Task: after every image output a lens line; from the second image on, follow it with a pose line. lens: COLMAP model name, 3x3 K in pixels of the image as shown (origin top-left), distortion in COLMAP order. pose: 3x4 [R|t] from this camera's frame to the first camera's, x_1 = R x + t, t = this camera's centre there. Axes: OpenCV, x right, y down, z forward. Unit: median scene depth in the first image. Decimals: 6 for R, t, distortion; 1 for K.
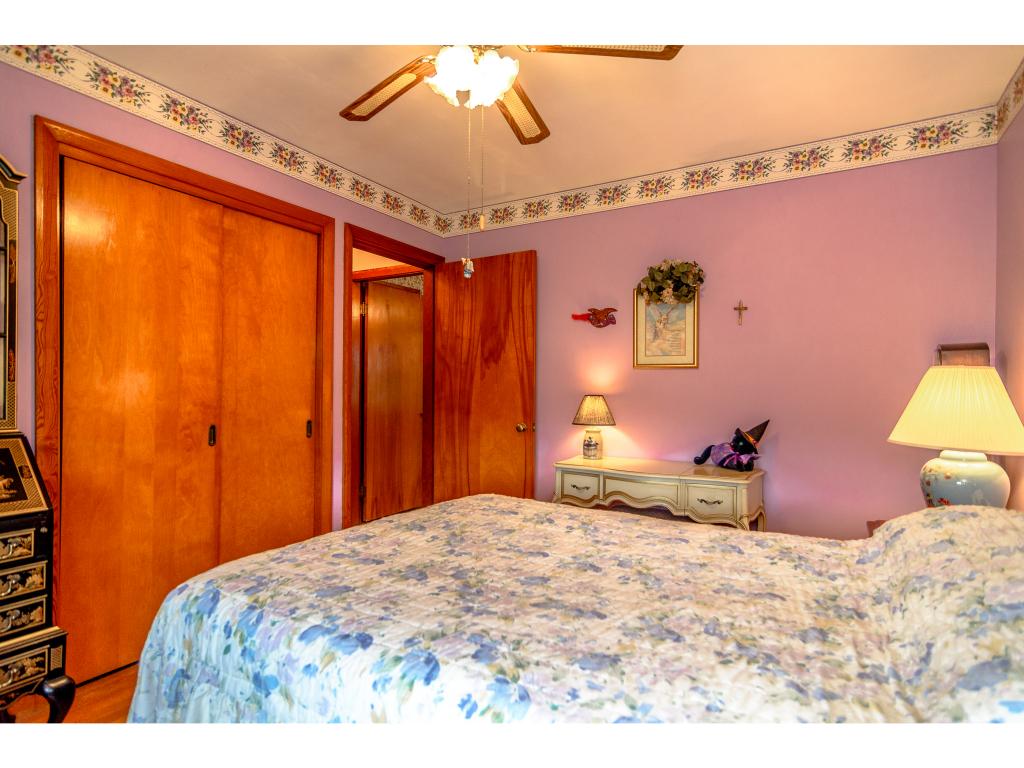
lens RADIAL K [[543.0, 0, 513.2], [0, 543.0, 388.4], [0, 0, 1]] dist [-0.001115, -0.000503]
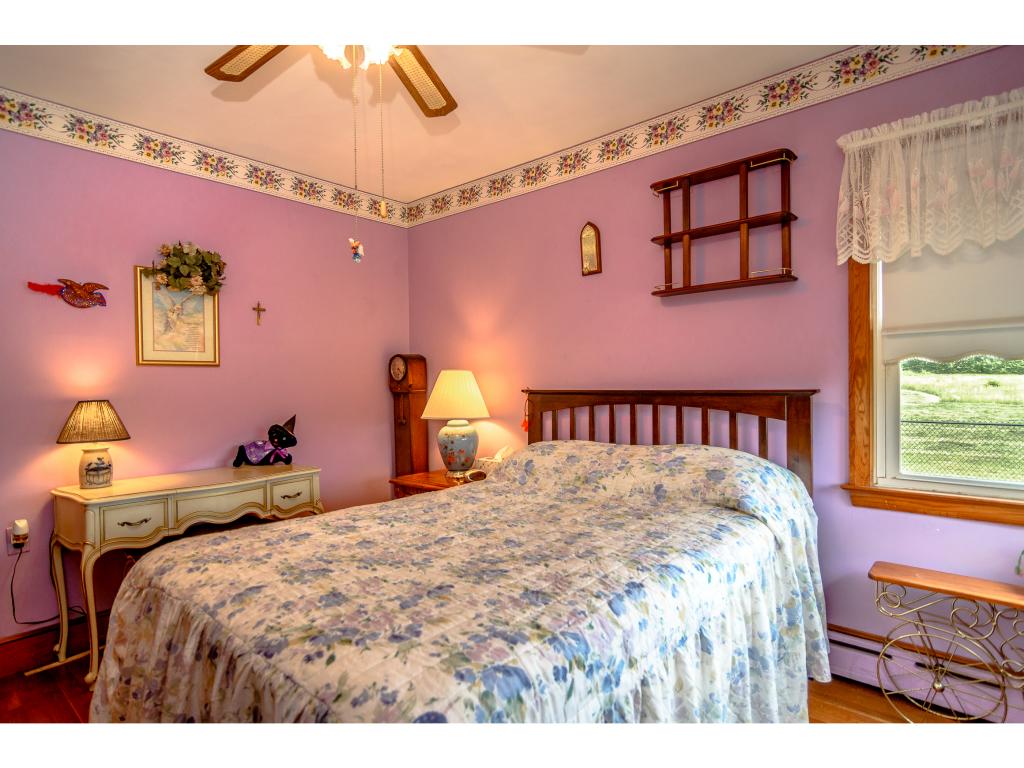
lens RADIAL K [[543.0, 0, 513.2], [0, 543.0, 388.4], [0, 0, 1]] dist [-0.001115, -0.000503]
pose [[0.191124, -0.022886, 0.981299, -0.589232], [0.019056, 0.999626, 0.019602, -0.009650], [-0.981381, 0.014953, 0.191489, 0.388630]]
